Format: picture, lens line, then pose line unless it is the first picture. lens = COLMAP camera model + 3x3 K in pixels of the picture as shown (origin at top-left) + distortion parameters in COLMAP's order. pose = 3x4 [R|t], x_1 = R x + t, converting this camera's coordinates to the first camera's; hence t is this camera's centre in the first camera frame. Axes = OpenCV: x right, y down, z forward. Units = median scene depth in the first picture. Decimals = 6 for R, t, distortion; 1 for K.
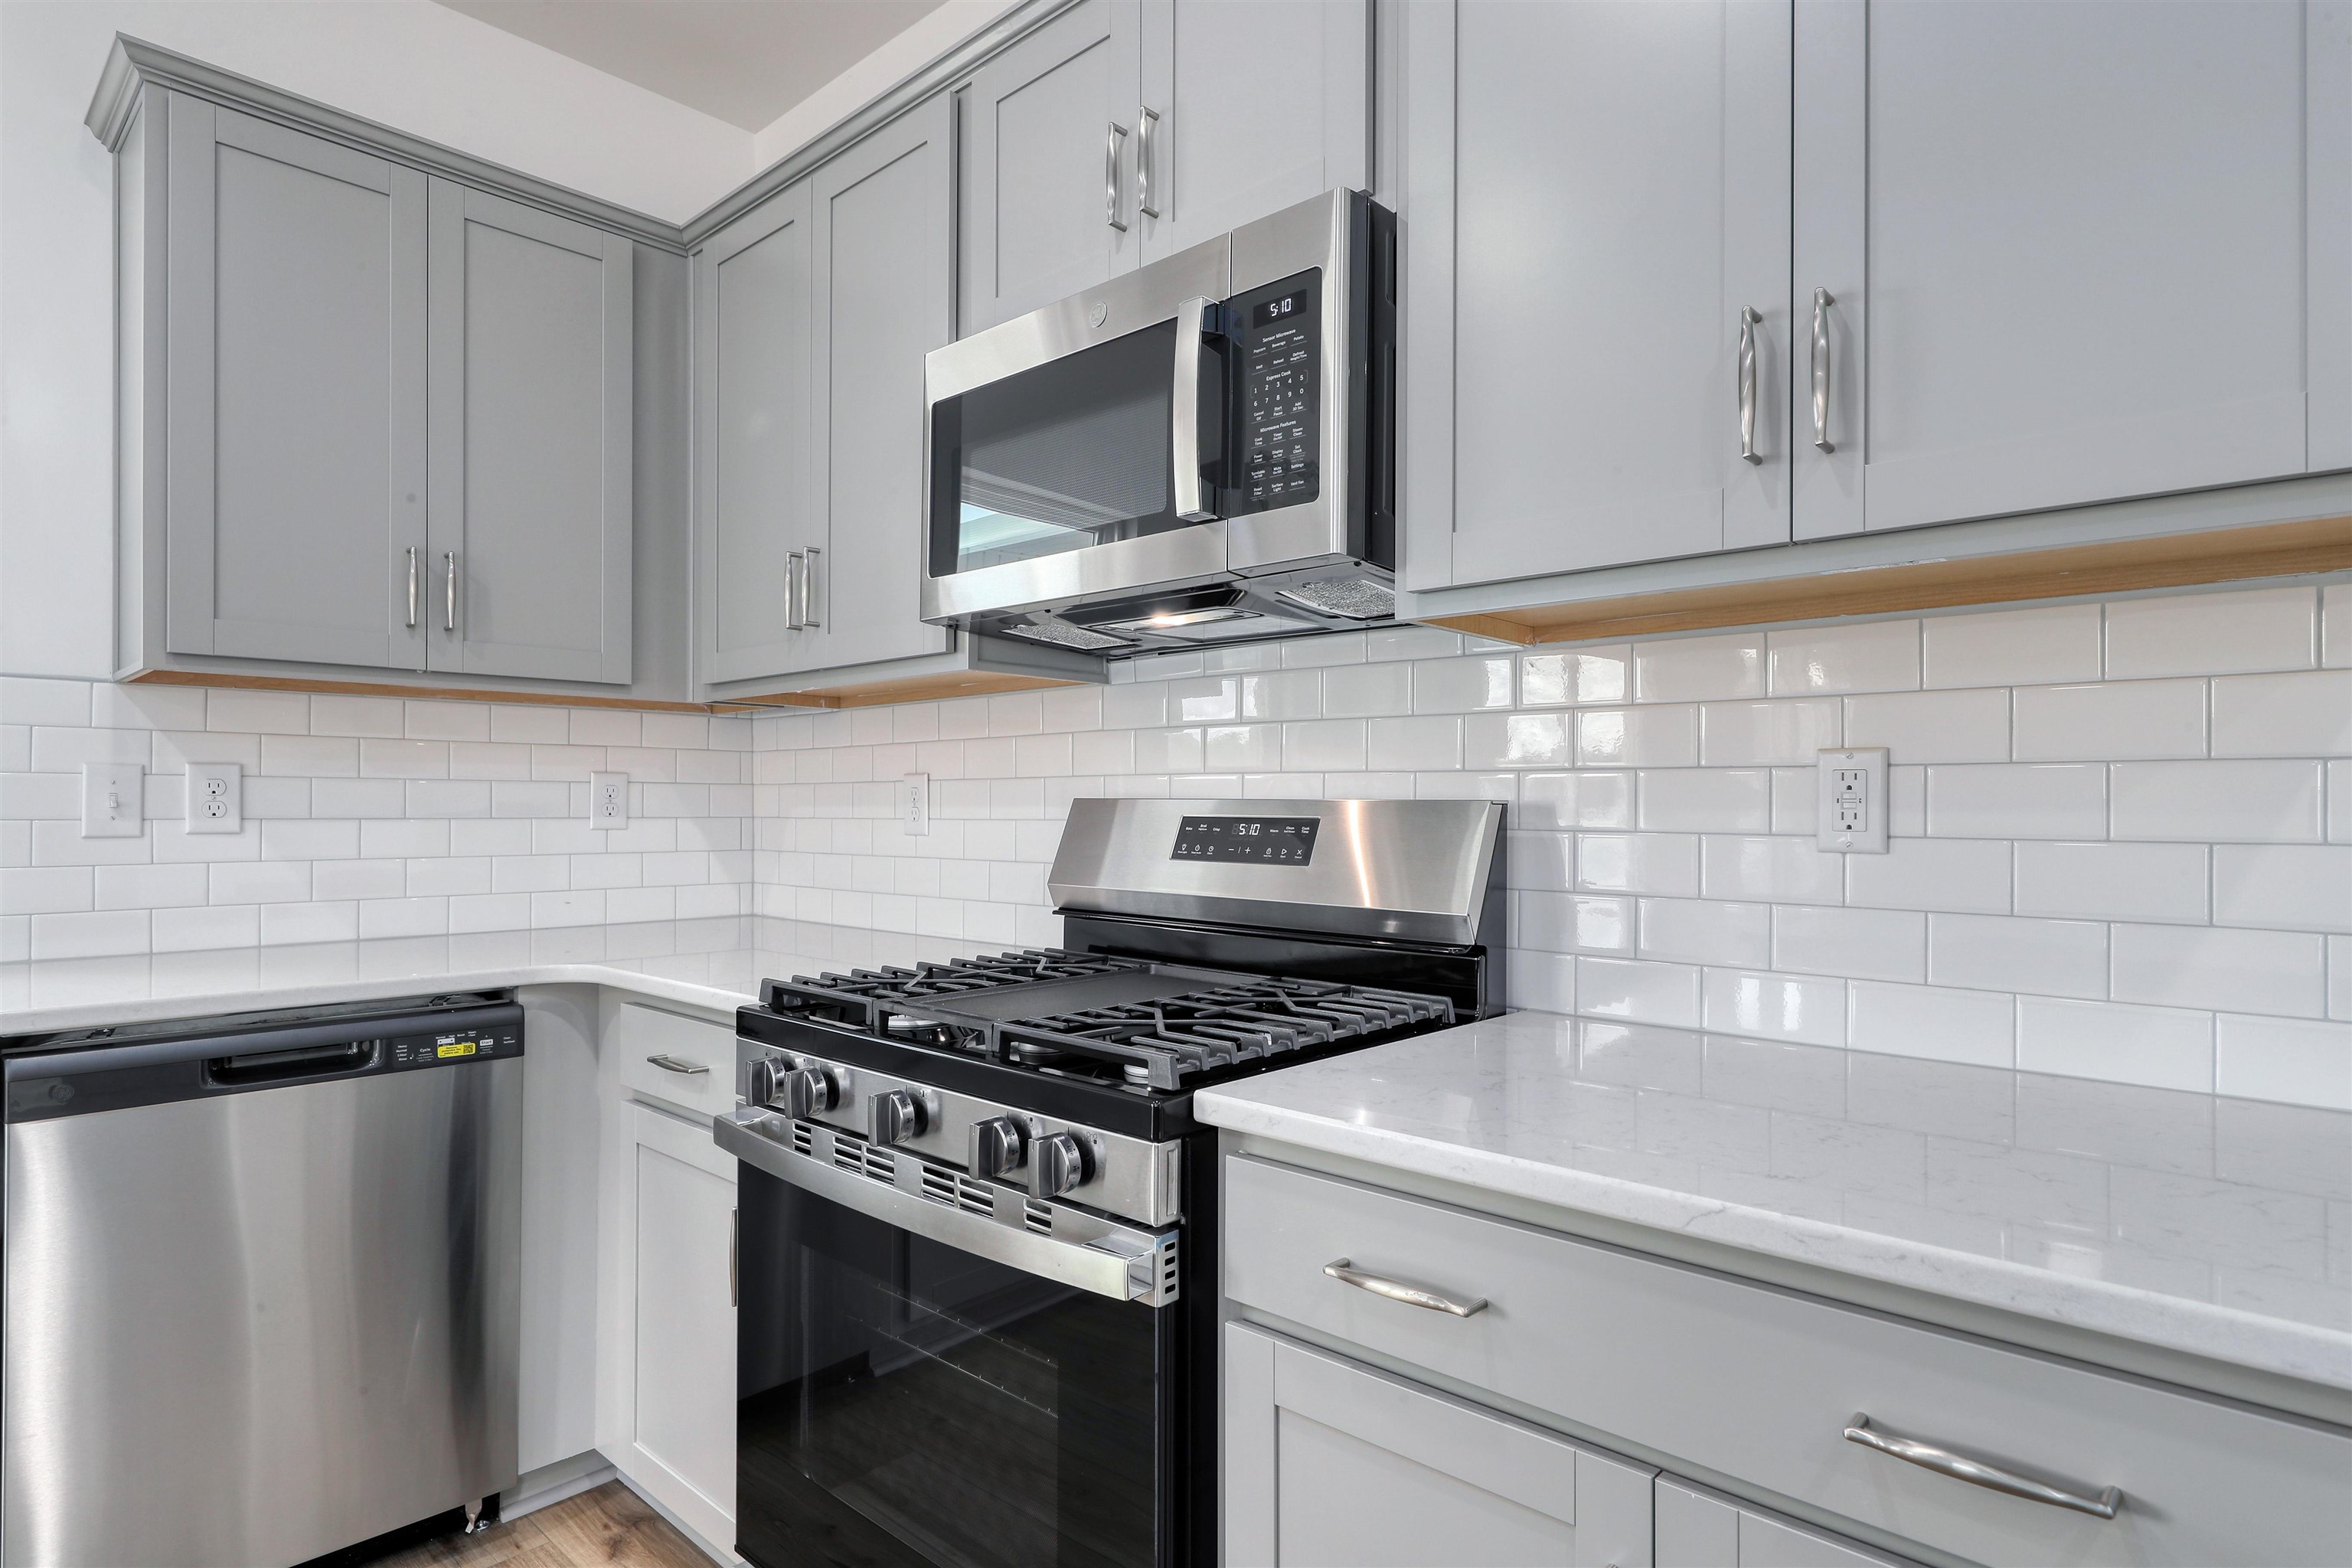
lens RADIAL K [[1260.2, 0, 1162.8], [0, 1260.2, 785.5], [0, 0, 1]] dist [0.004393, 0.000071]
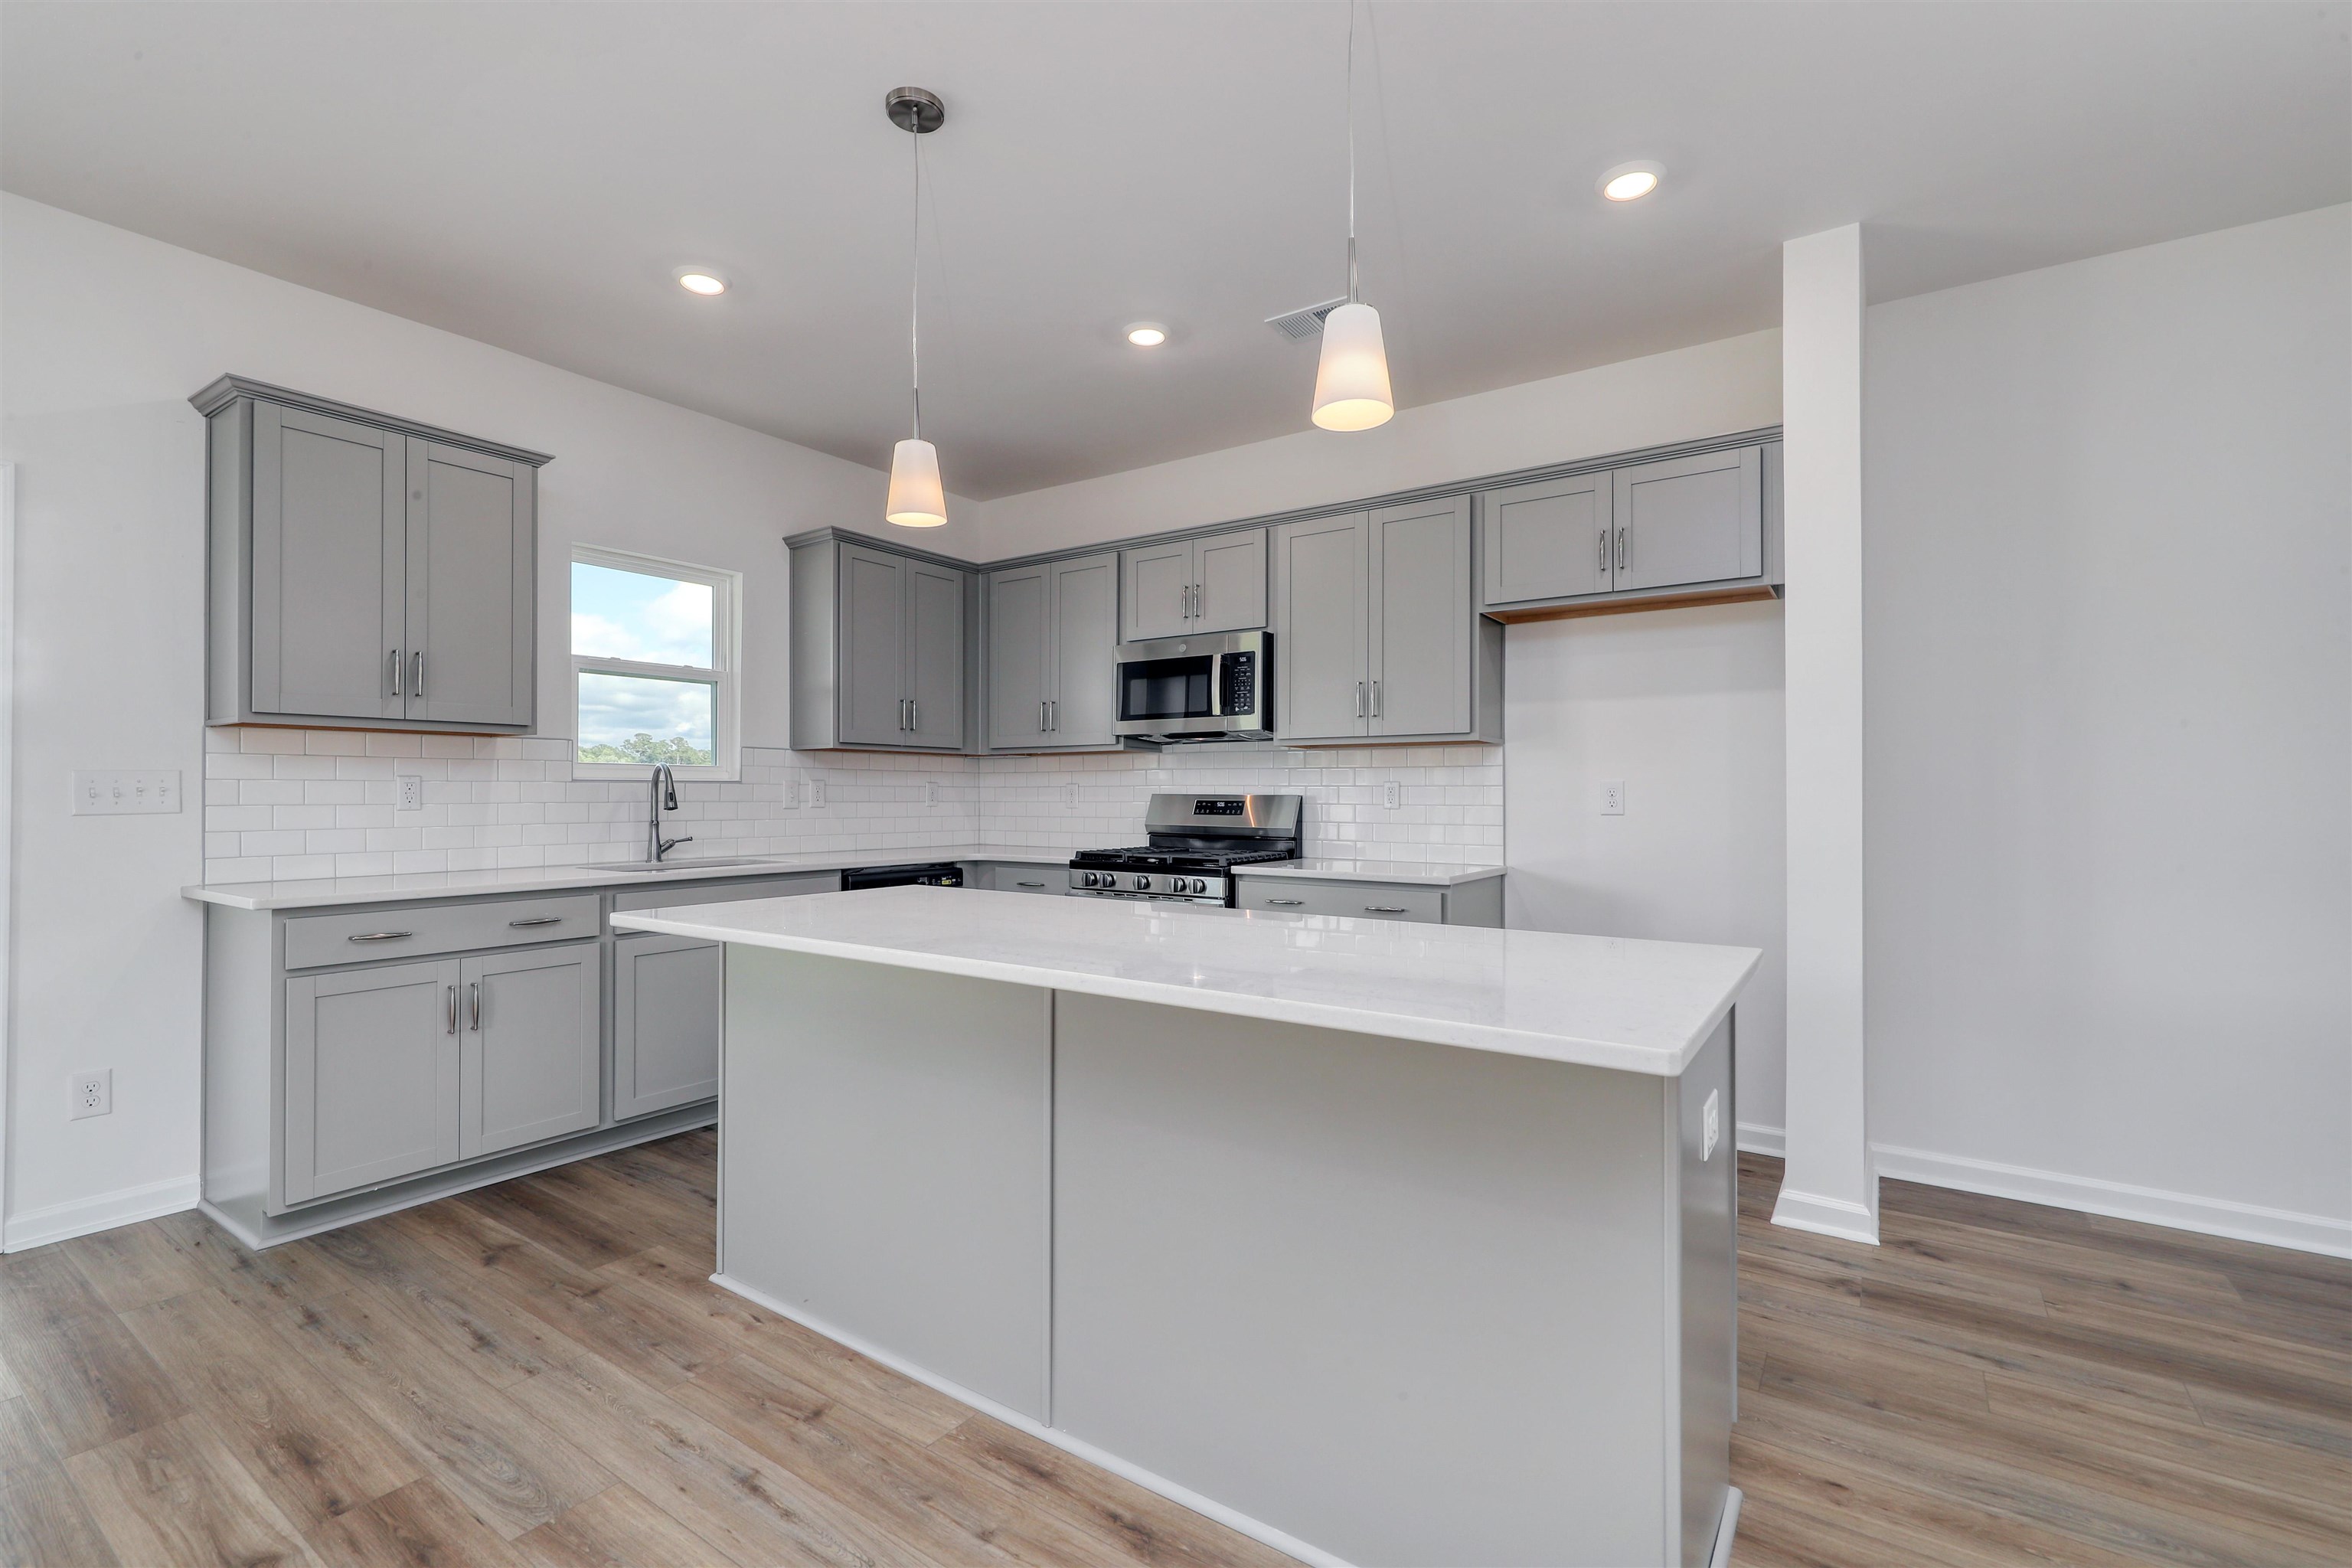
lens RADIAL K [[1055.5, 0, 1170.2], [0, 1055.5, 786.8], [0, 0, 1]] dist [-0.005766, -0.000526]
pose [[0.987250, 0.001891, 0.159166, -0.564562], [-0.002828, 0.999980, 0.005657, -0.027114], [-0.159152, -0.006035, 0.987236, -1.860110]]
